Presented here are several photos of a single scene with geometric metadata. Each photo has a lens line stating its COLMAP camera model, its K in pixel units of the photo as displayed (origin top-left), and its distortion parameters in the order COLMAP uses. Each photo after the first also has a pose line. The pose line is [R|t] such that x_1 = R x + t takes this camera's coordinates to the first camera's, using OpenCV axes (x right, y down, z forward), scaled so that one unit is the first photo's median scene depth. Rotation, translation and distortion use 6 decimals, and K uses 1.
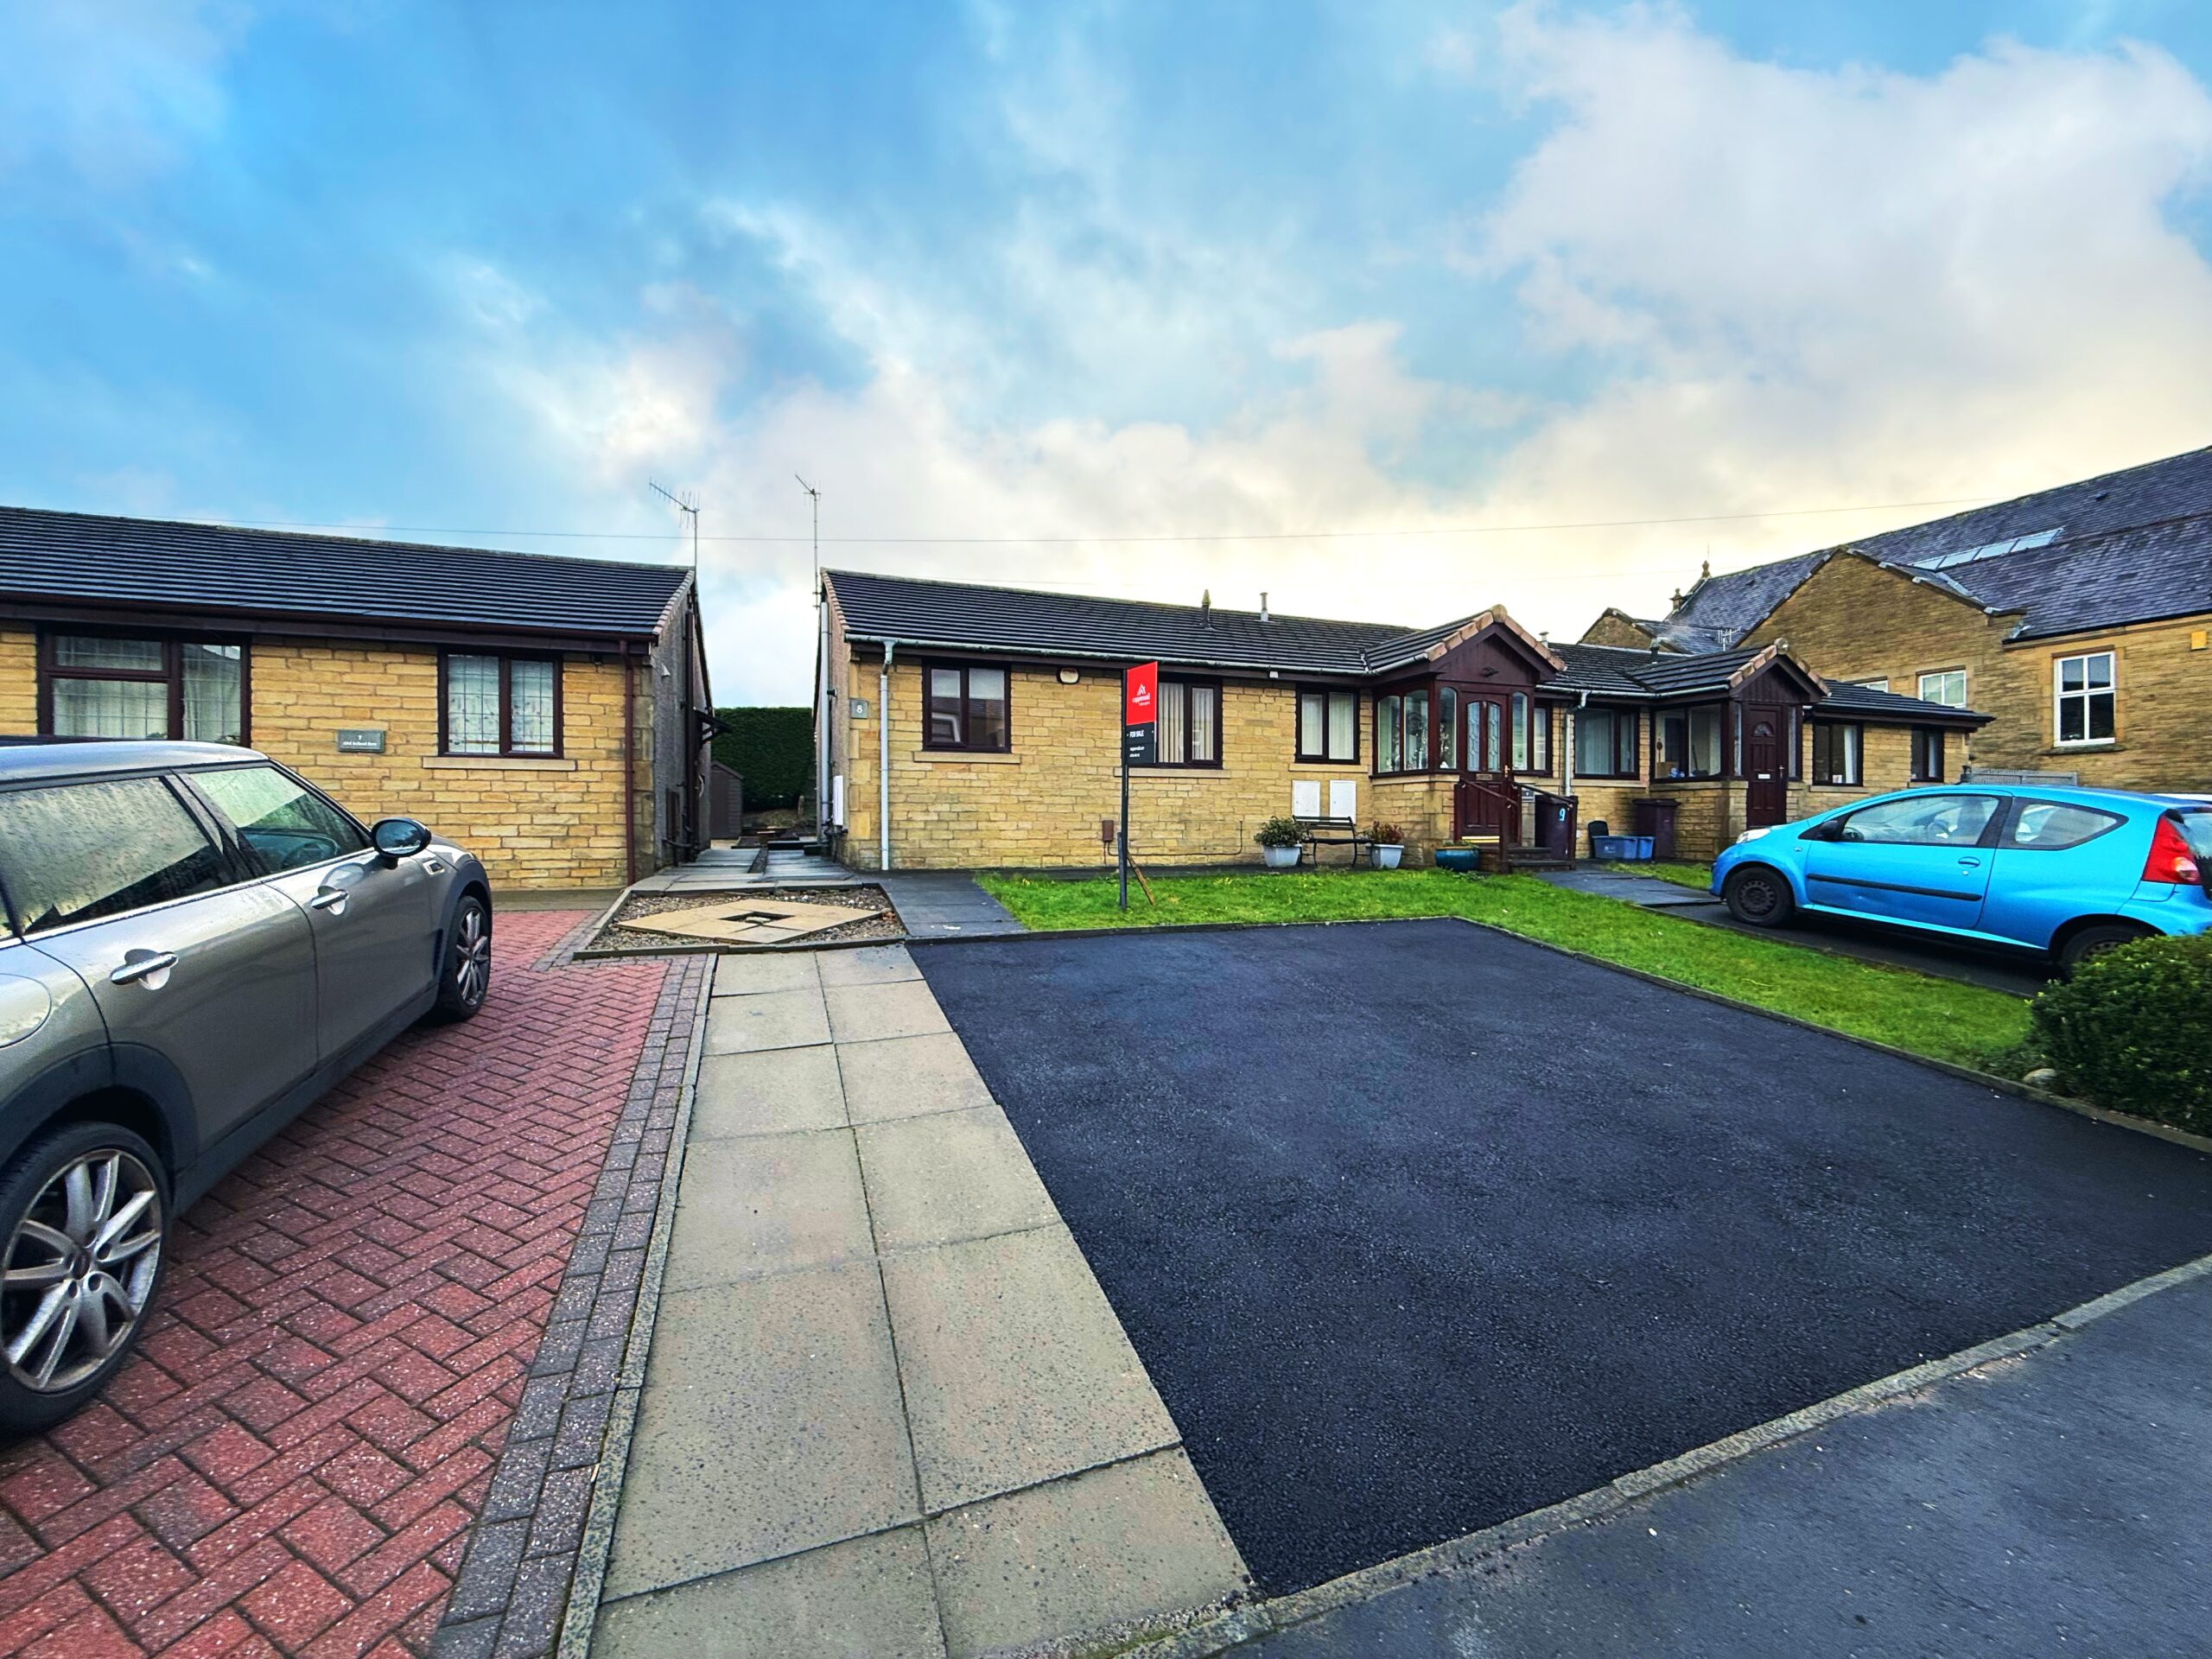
lens RADIAL K [[884.0, 0, 1100.0], [0, 884.0, 832.0], [0, 0, 1]] dist [0.001874, -0.000503]
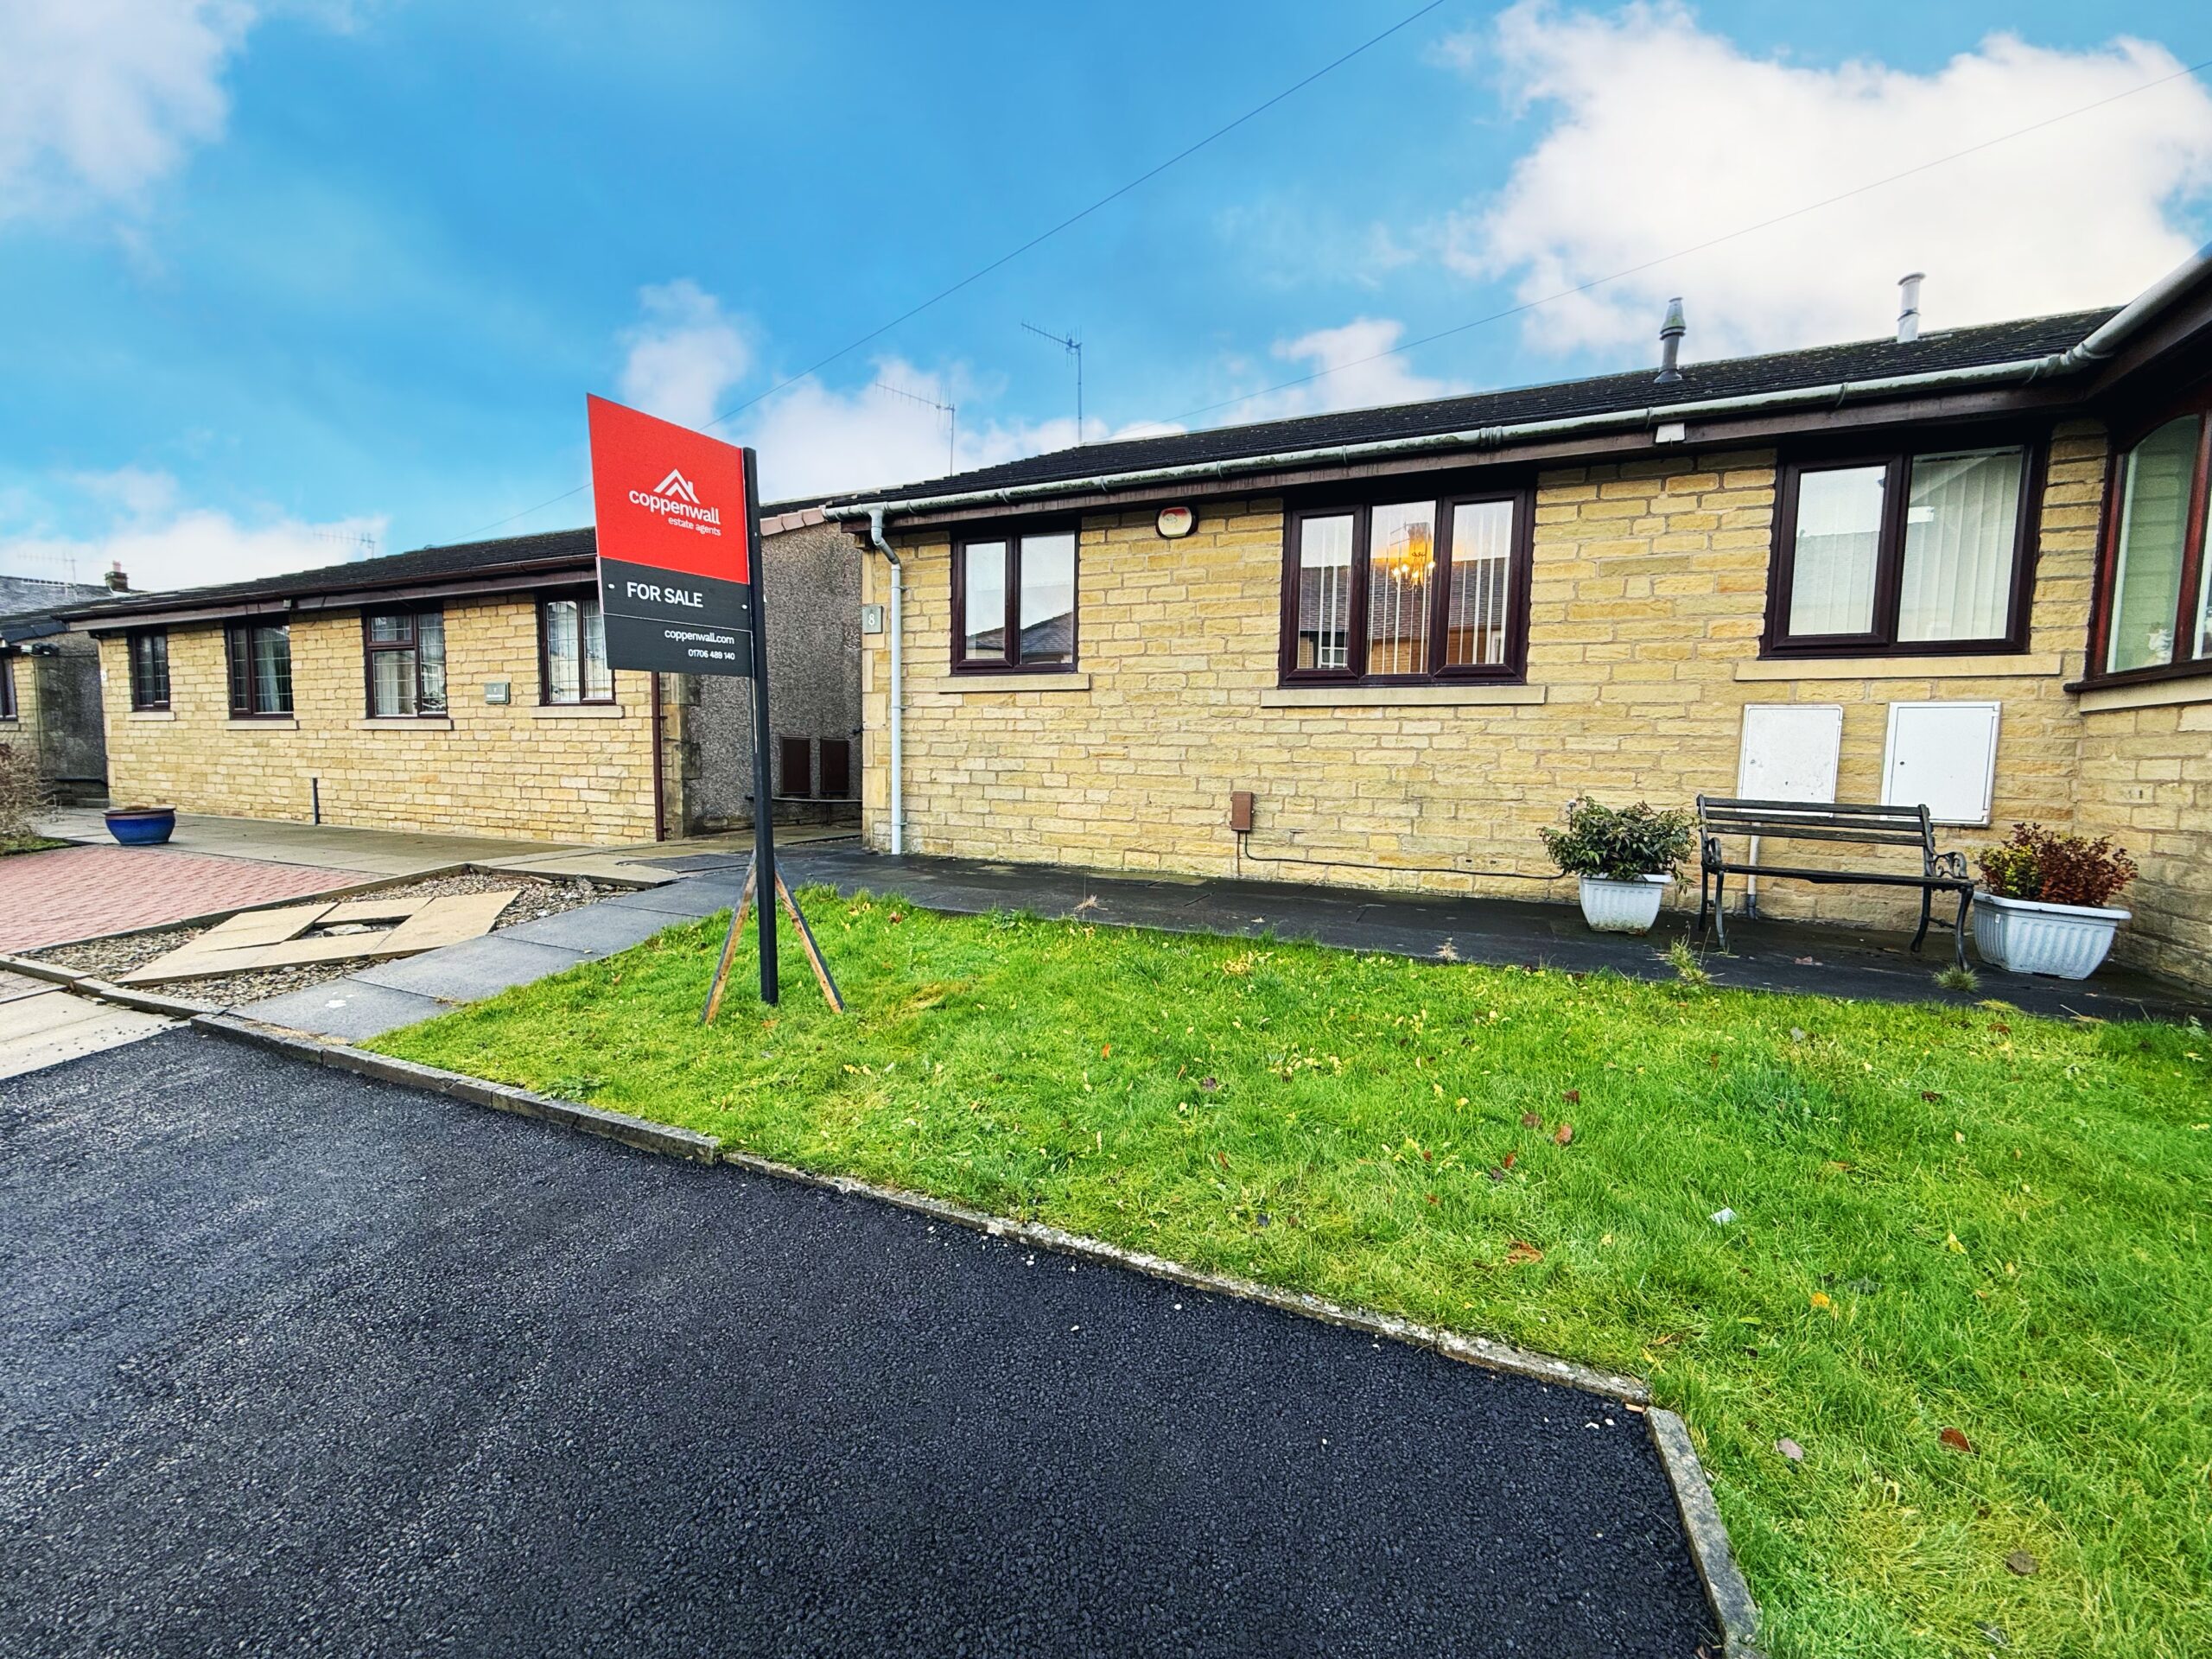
lens RADIAL K [[884.0, 0, 1100.0], [0, 884.0, 832.0], [0, 0, 1]] dist [0.001874, -0.000503]
pose [[0.715790, 0.070163, -0.694782, 0.320626], [-0.024236, 0.996836, 0.075697, -0.027710], [0.697895, -0.037345, 0.715226, 0.574266]]
